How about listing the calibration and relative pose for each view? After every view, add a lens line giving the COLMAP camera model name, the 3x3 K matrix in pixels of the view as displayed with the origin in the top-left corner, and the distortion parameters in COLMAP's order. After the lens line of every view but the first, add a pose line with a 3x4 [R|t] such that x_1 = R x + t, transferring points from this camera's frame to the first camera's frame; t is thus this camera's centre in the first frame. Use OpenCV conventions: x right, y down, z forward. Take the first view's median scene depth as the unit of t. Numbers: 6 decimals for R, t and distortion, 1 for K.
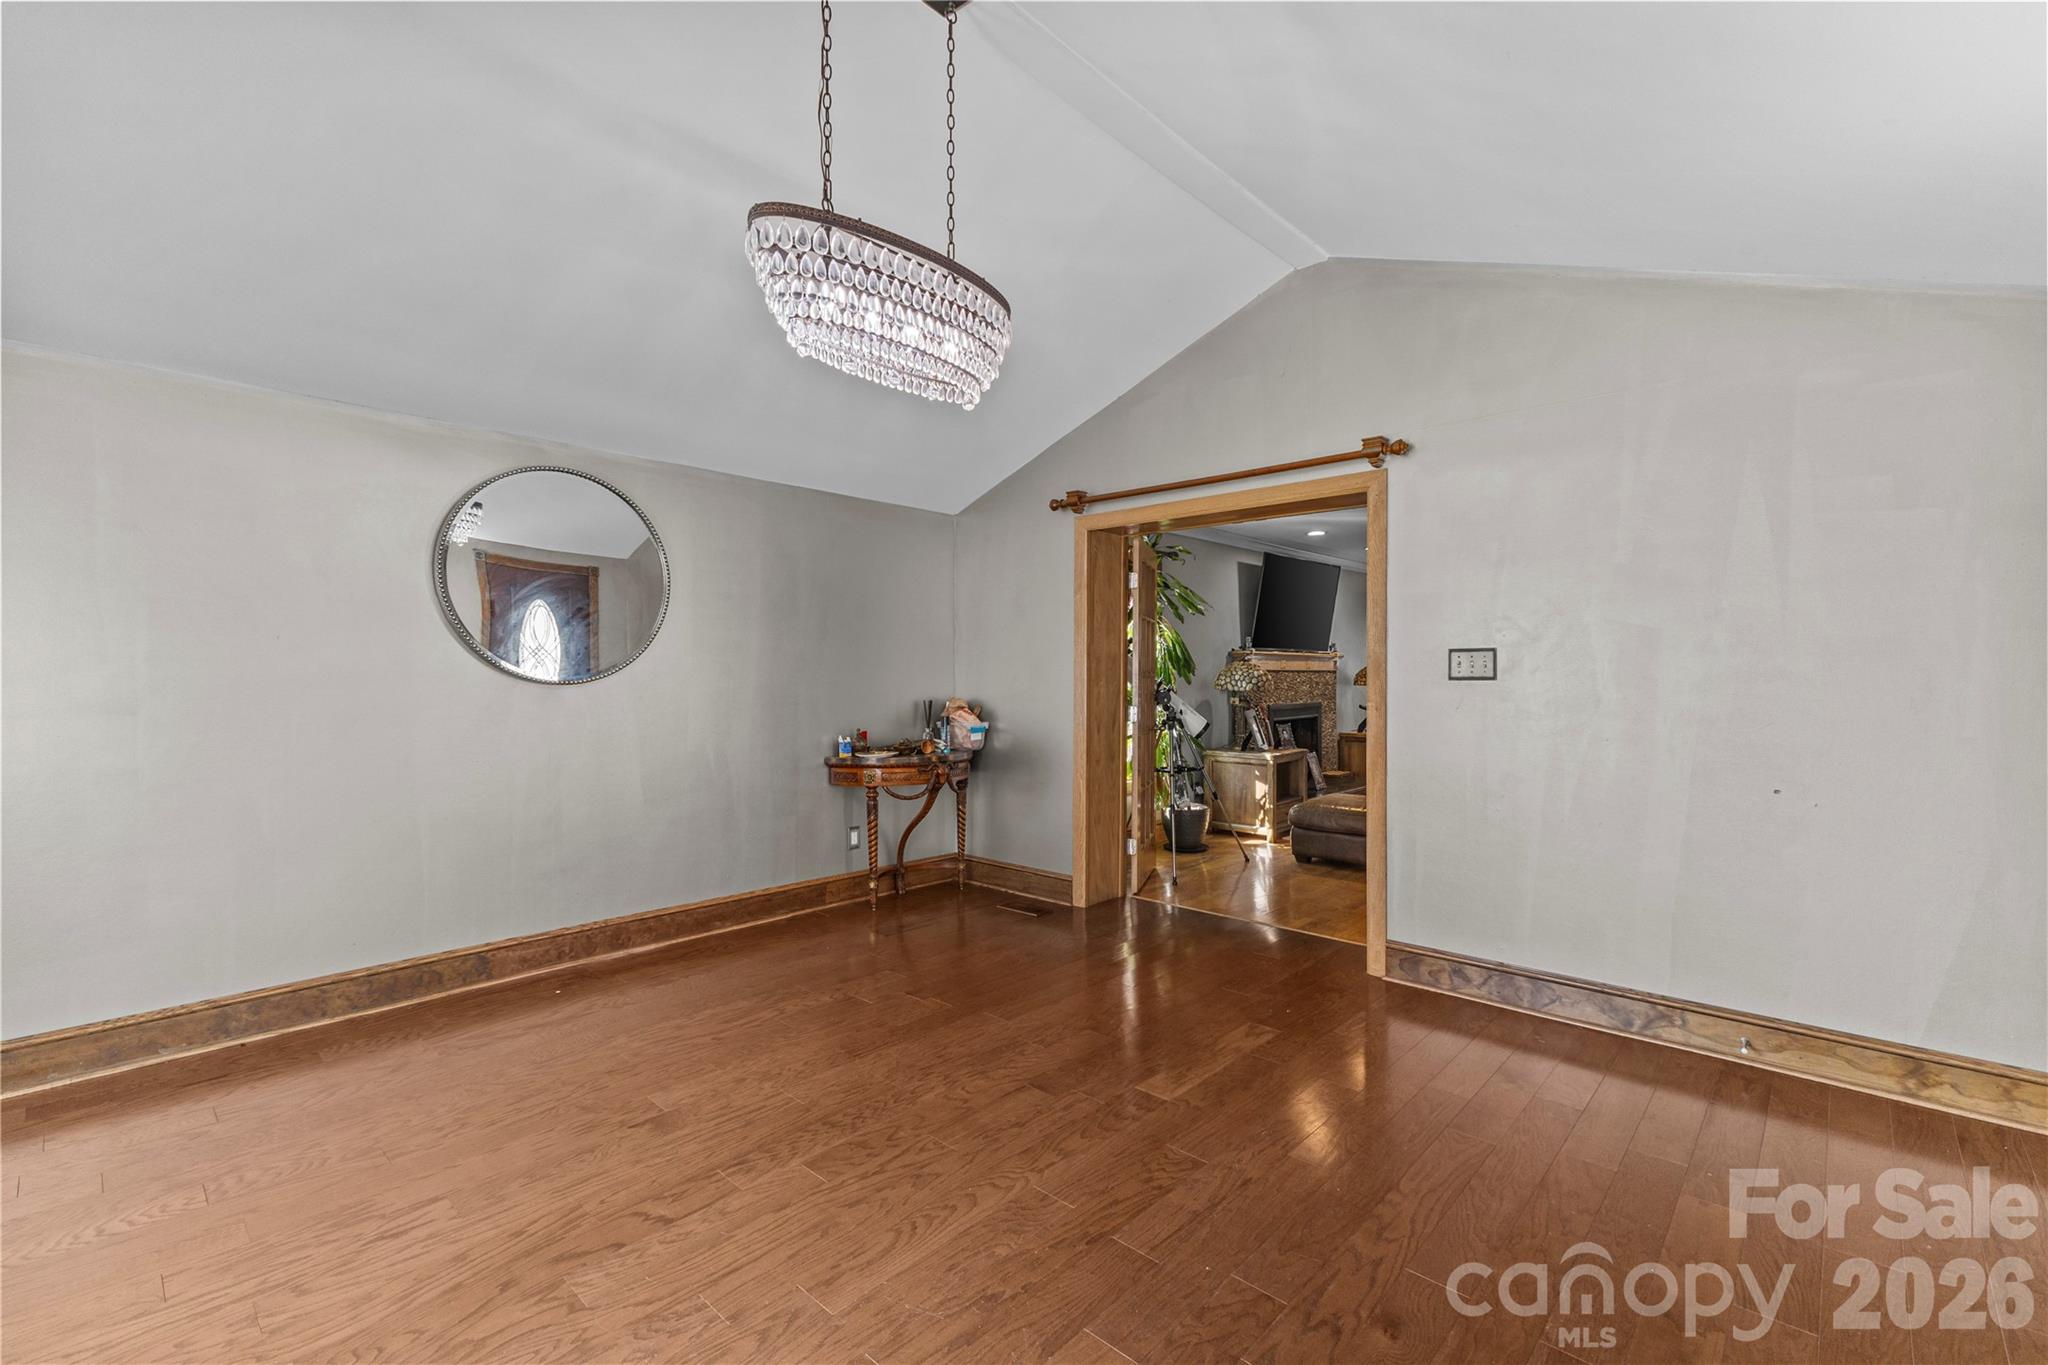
lens RADIAL K [[894.4, 0, 1008.1], [0, 894.4, 676.8], [0, 0, 1]] dist [0.020931, -0.000336]
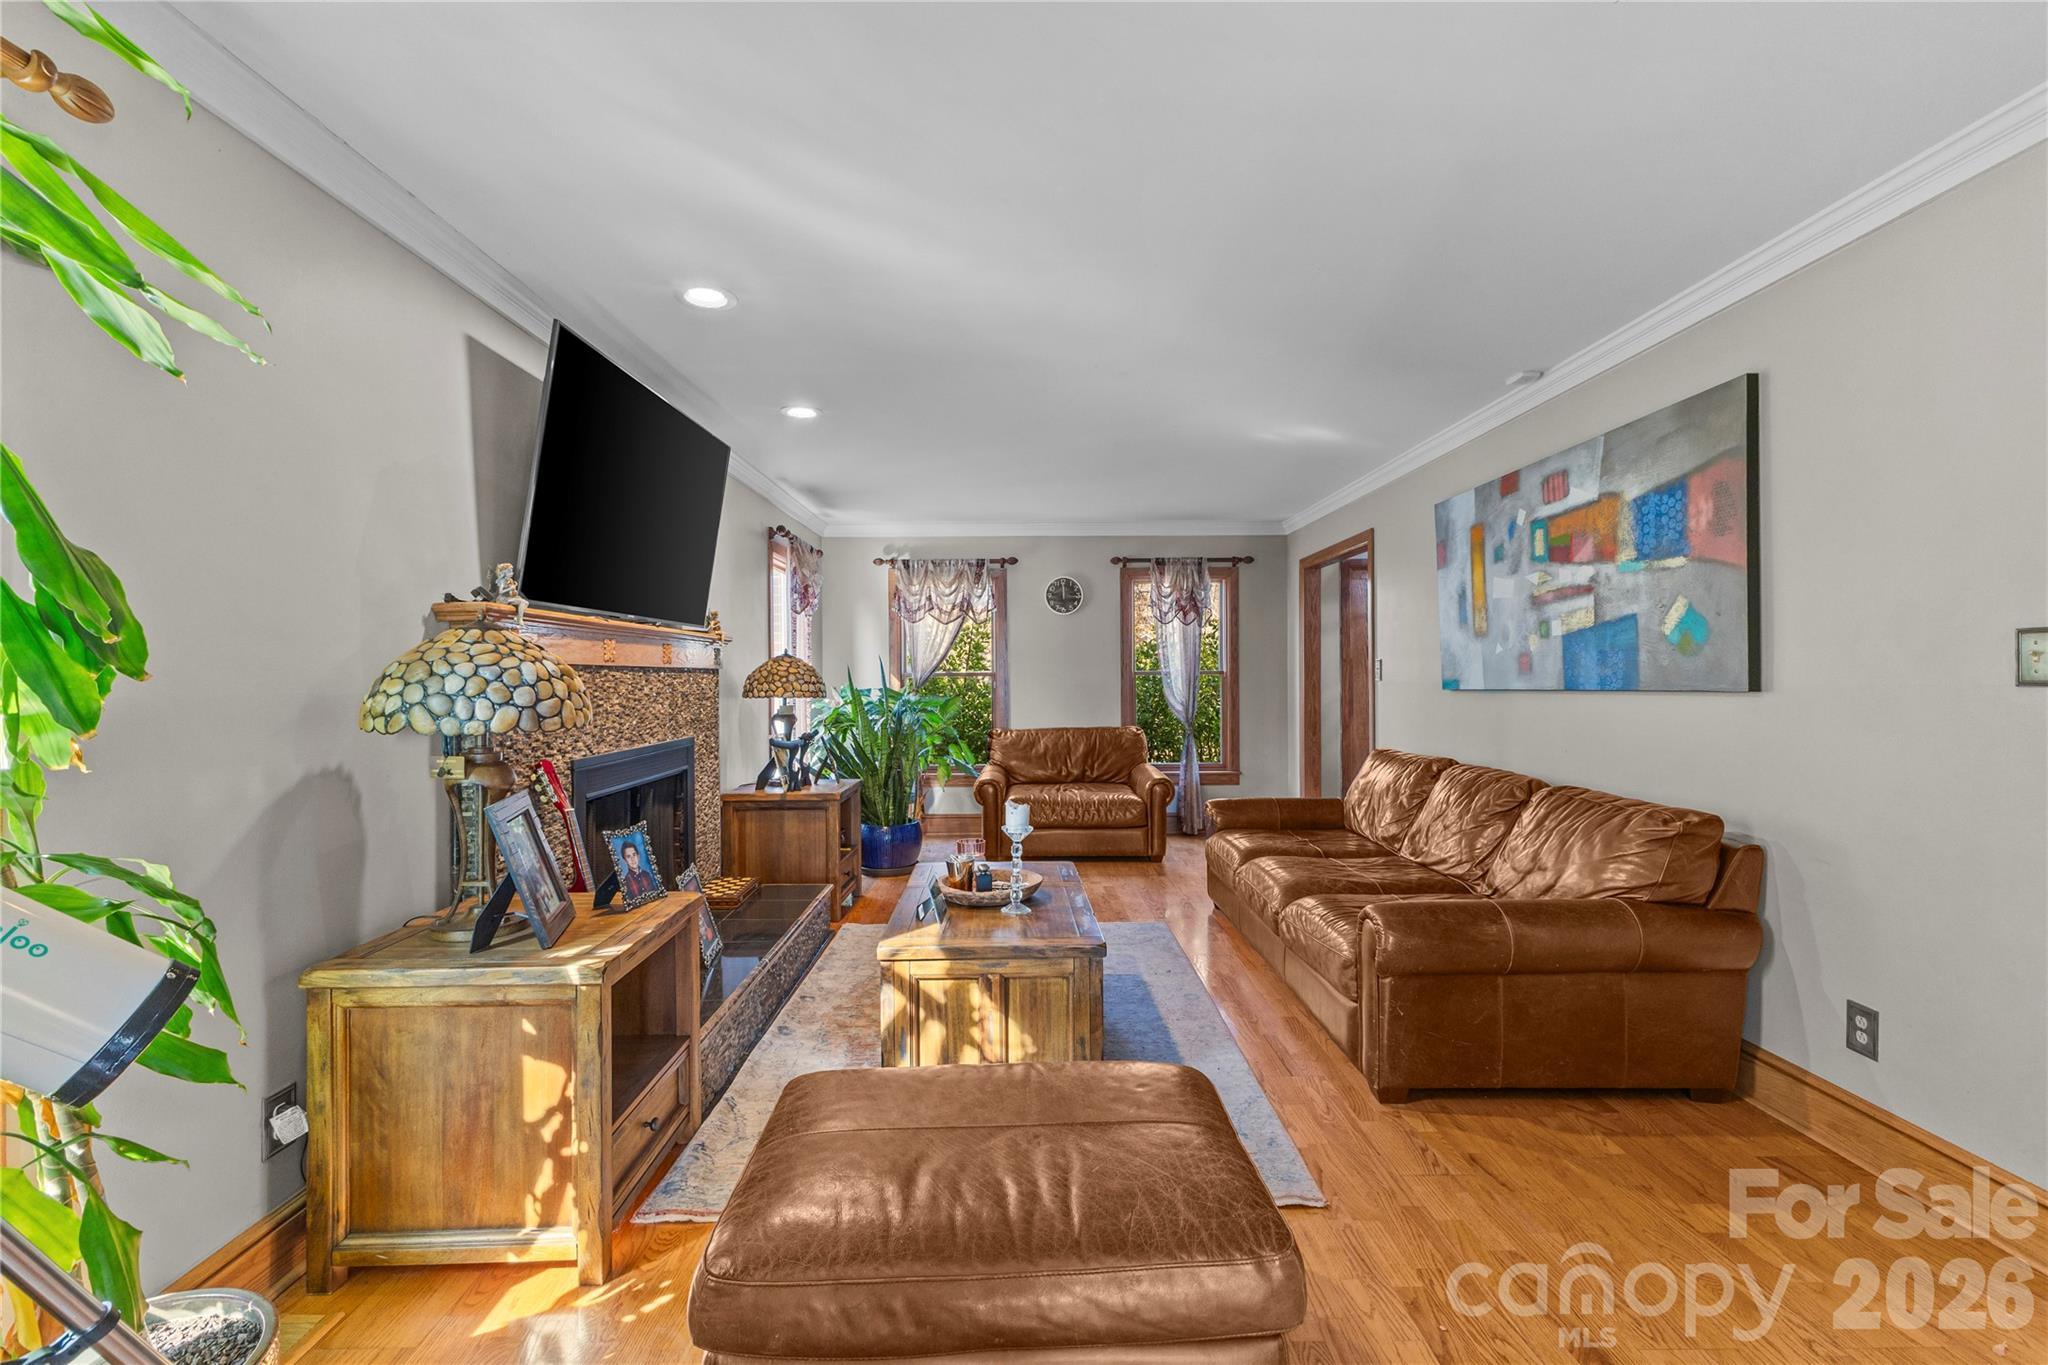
lens RADIAL K [[894.4, 0, 1009.7], [0, 894.4, 676.5], [0, 0, 1]] dist [0.020931, -0.000336]
pose [[0.732798, -0.001873, 0.680443, 0.191842], [0.004642, 0.999987, -0.002246, -0.000761], [-0.680430, 0.004804, 0.732797, 0.679235]]
